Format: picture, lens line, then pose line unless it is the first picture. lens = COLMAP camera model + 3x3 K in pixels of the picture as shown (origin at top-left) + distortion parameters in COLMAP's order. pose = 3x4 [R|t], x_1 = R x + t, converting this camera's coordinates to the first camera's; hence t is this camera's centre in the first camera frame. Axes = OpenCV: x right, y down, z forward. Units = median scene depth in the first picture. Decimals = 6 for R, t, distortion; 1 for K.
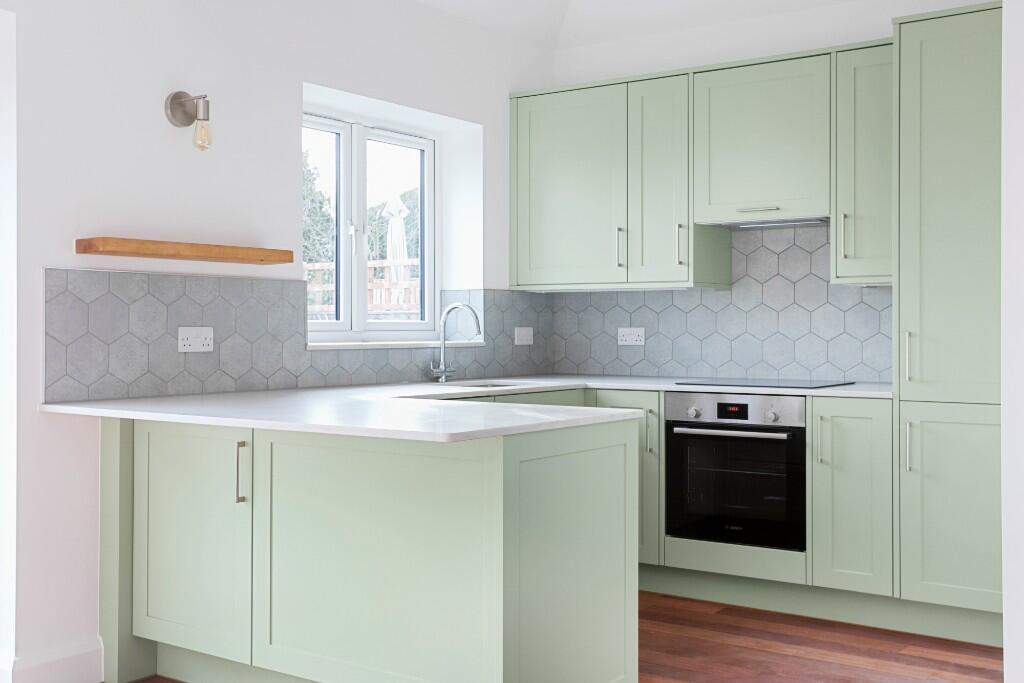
lens RADIAL K [[1154.7, 0, 512.0], [0, 1154.7, 341.5], [0, 0, 1]] dist [-0.004042, 0.001129]
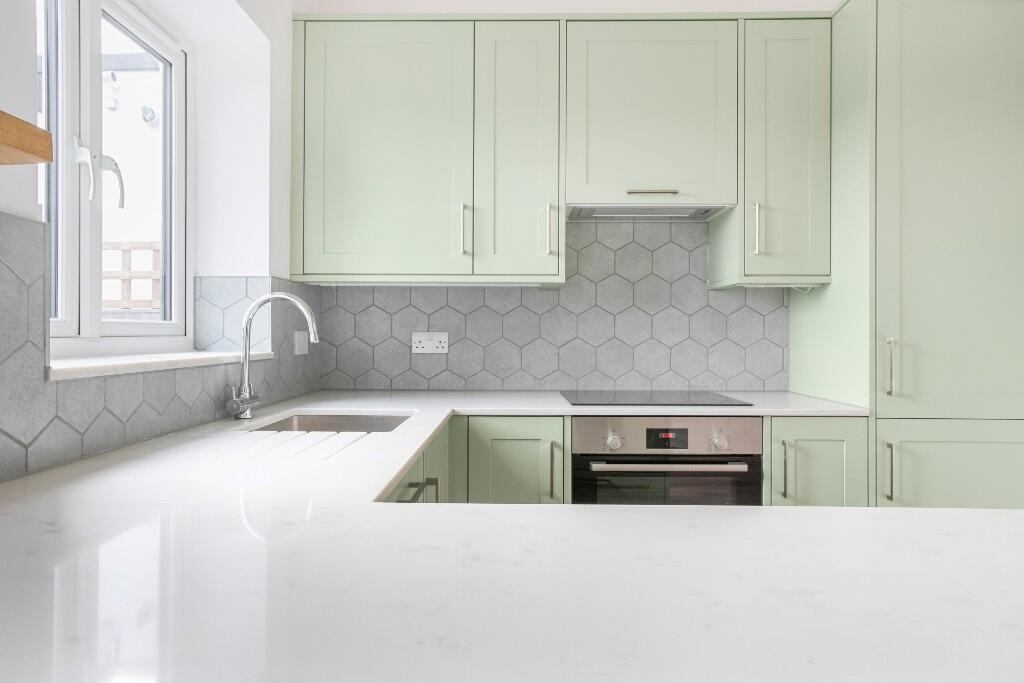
lens RADIAL K [[717.2, 0, 481.0], [0, 717.2, 329.0], [0, 0, 1]] dist [-0.003600, -0.000128]
pose [[0.824174, 0.005515, 0.566309, -0.174386], [0.004129, 0.999867, -0.015747, -0.006620], [-0.566321, 0.015316, 0.824042, 0.606386]]
